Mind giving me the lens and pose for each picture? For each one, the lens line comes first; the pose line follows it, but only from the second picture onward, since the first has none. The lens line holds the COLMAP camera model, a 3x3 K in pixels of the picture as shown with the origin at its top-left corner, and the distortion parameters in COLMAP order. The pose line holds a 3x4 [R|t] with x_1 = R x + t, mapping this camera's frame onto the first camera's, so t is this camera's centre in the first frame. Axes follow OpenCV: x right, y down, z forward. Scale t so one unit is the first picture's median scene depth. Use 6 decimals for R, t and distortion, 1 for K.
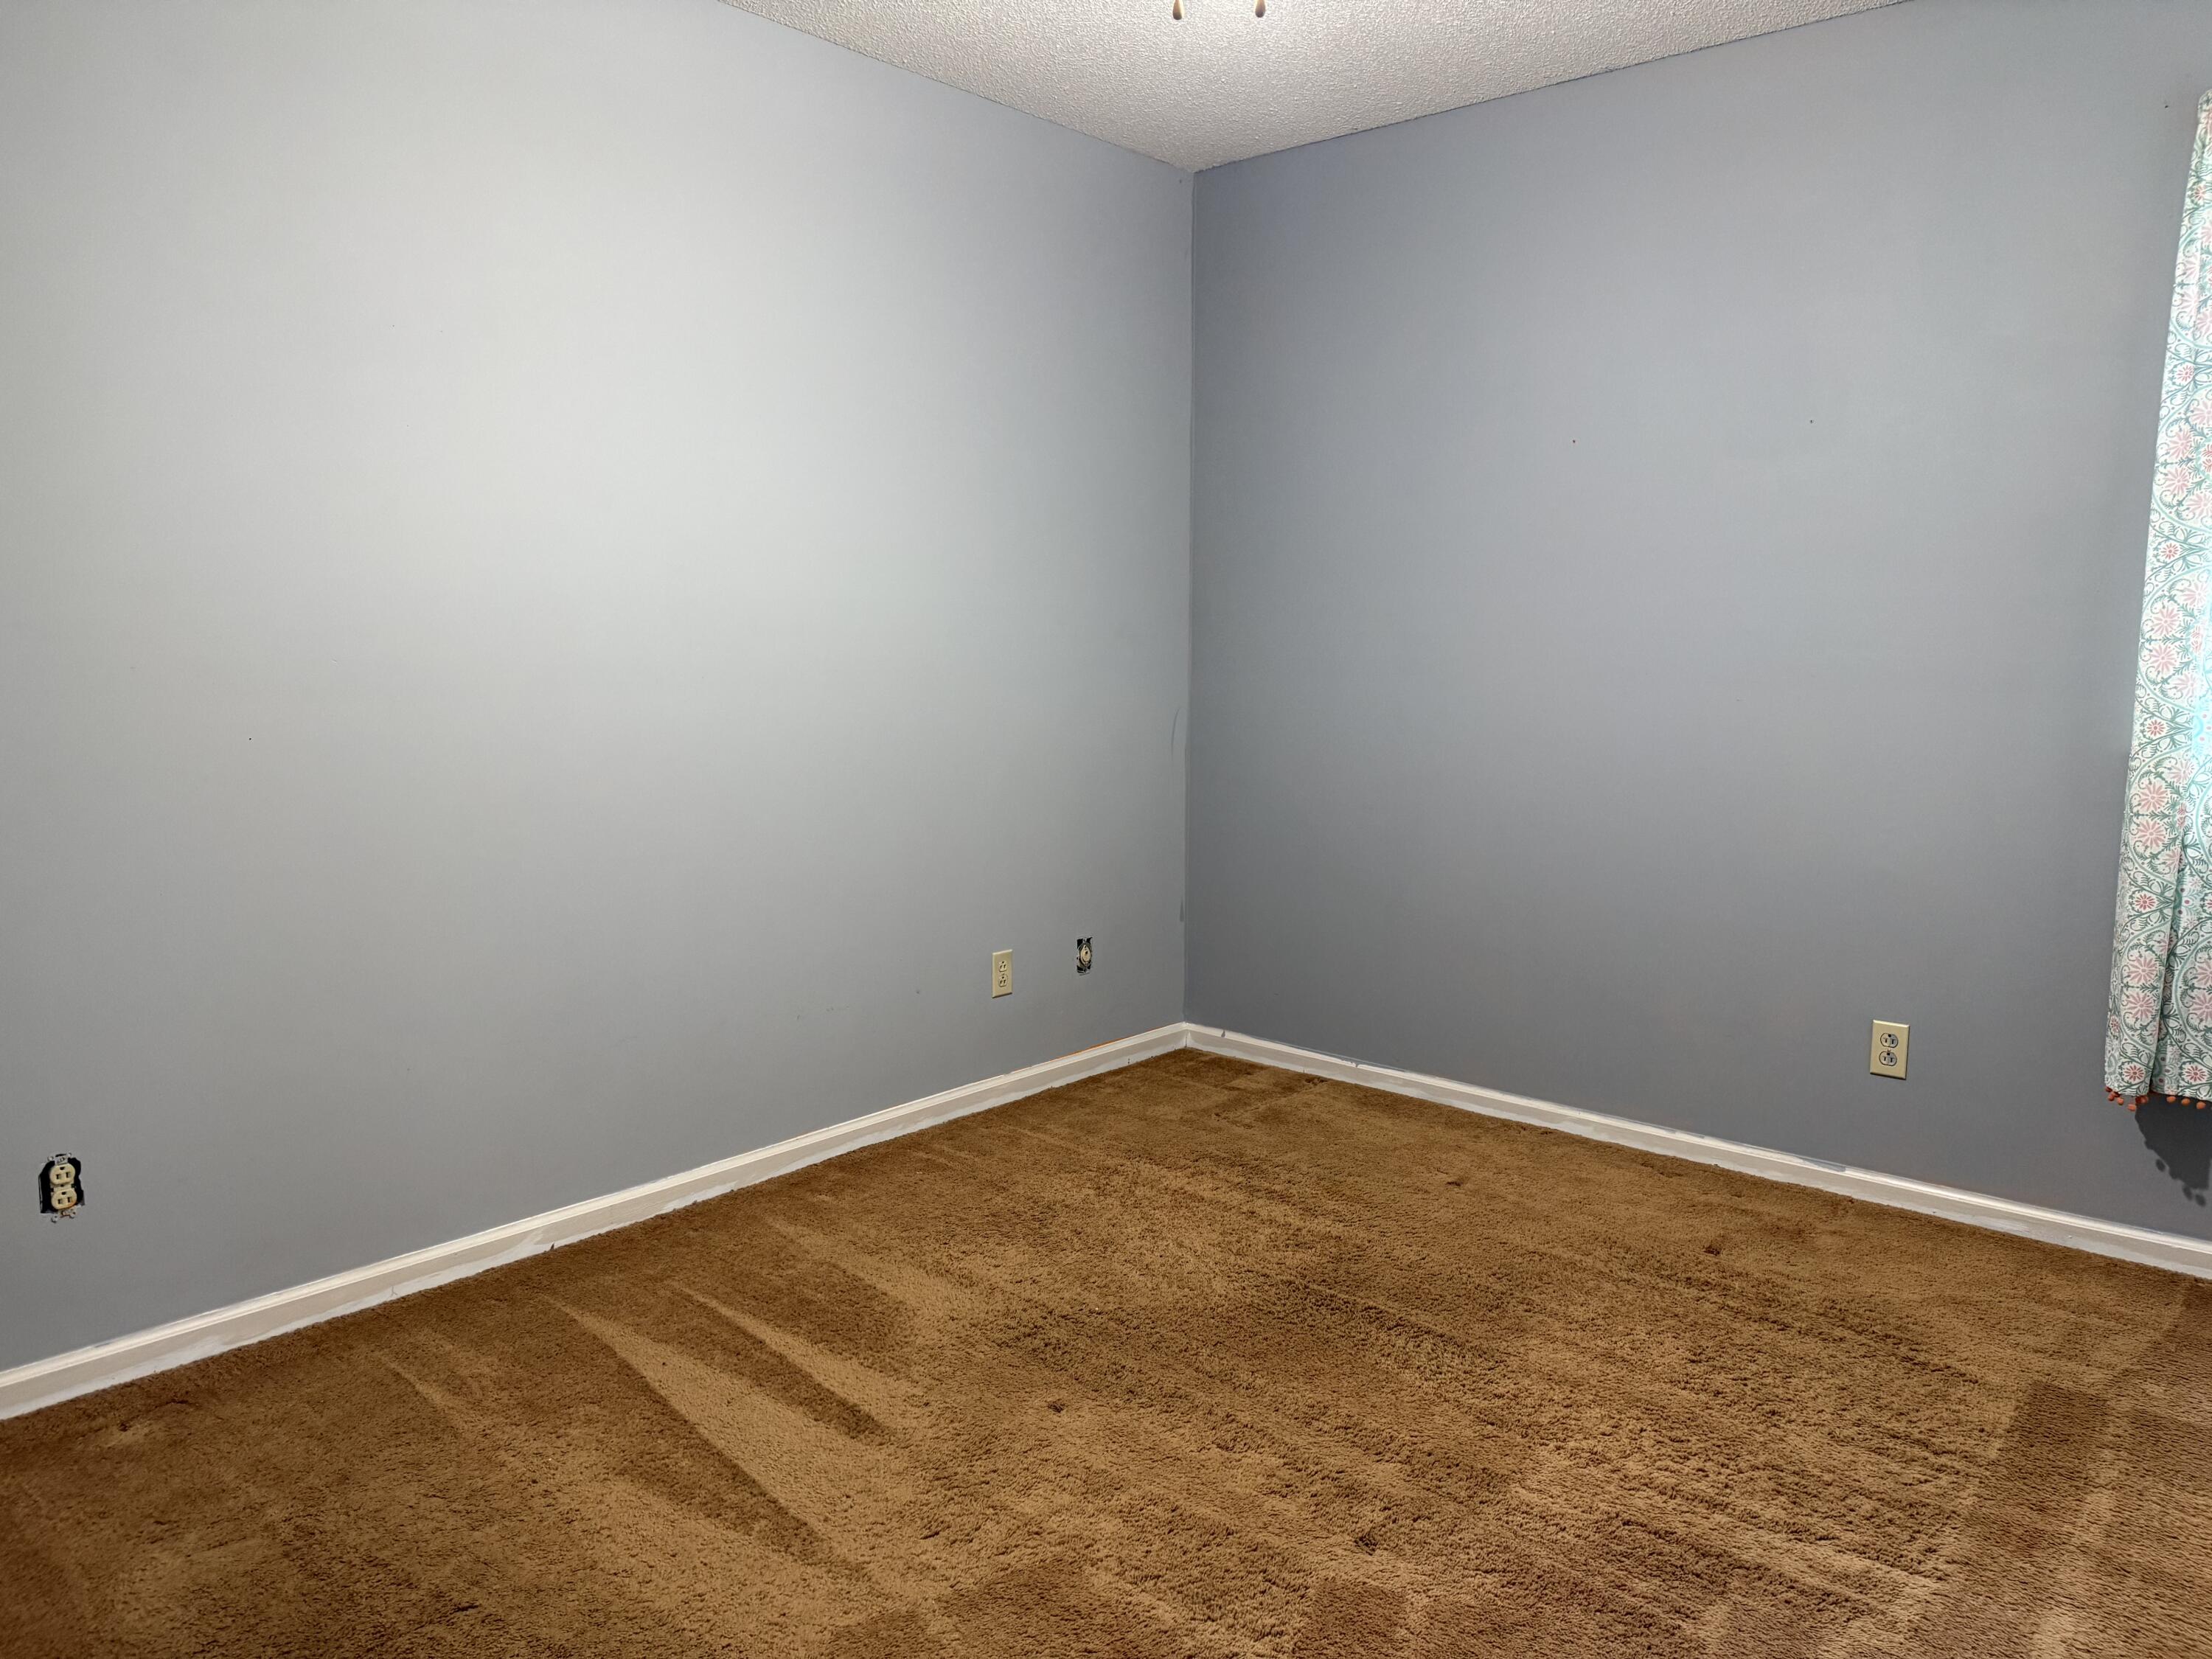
lens RADIAL K [[1570.6, 0, 1100.4], [0, 1570.6, 810.2], [0, 0, 1]] dist [0.006036, 0.011197]
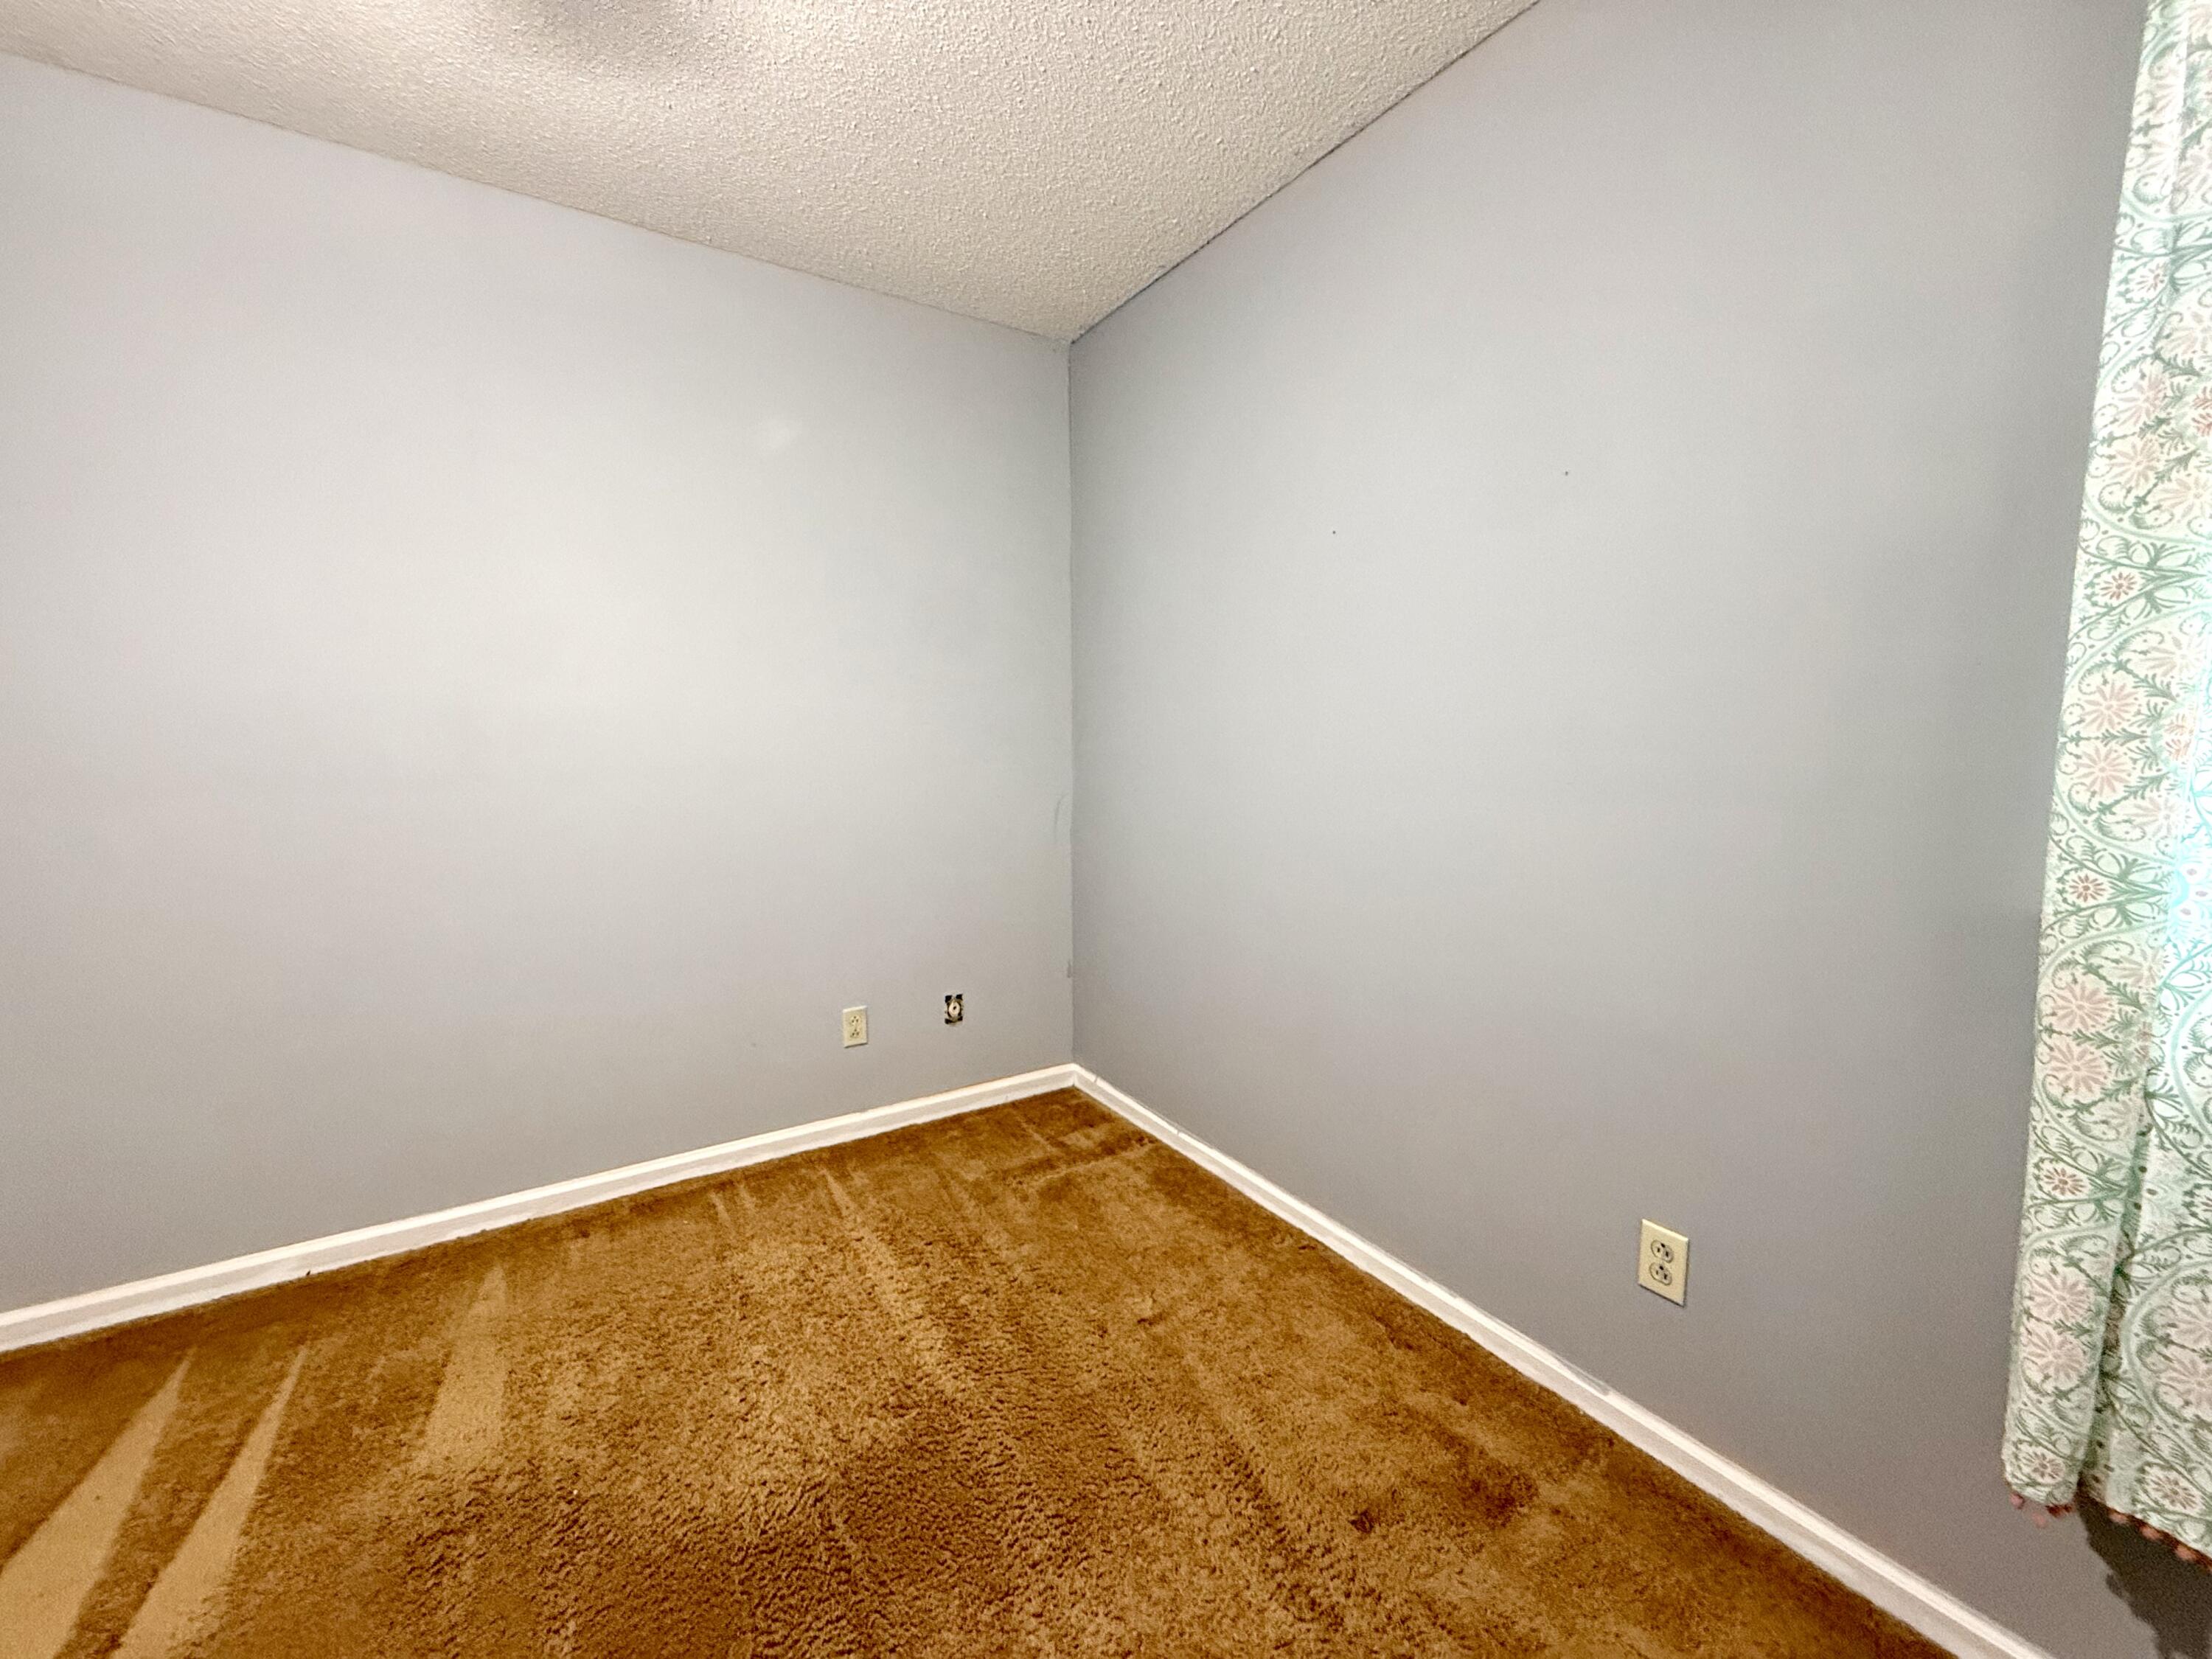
lens RADIAL K [[880.2, 0, 1104.6], [0, 880.2, 817.3], [0, 0, 1]] dist [0.000080, 0.000809]
pose [[0.958370, 0.020480, -0.284795, 0.408792], [-0.026287, 0.999517, -0.016581, -0.062971], [0.284317, 0.023377, 0.958445, 0.578039]]
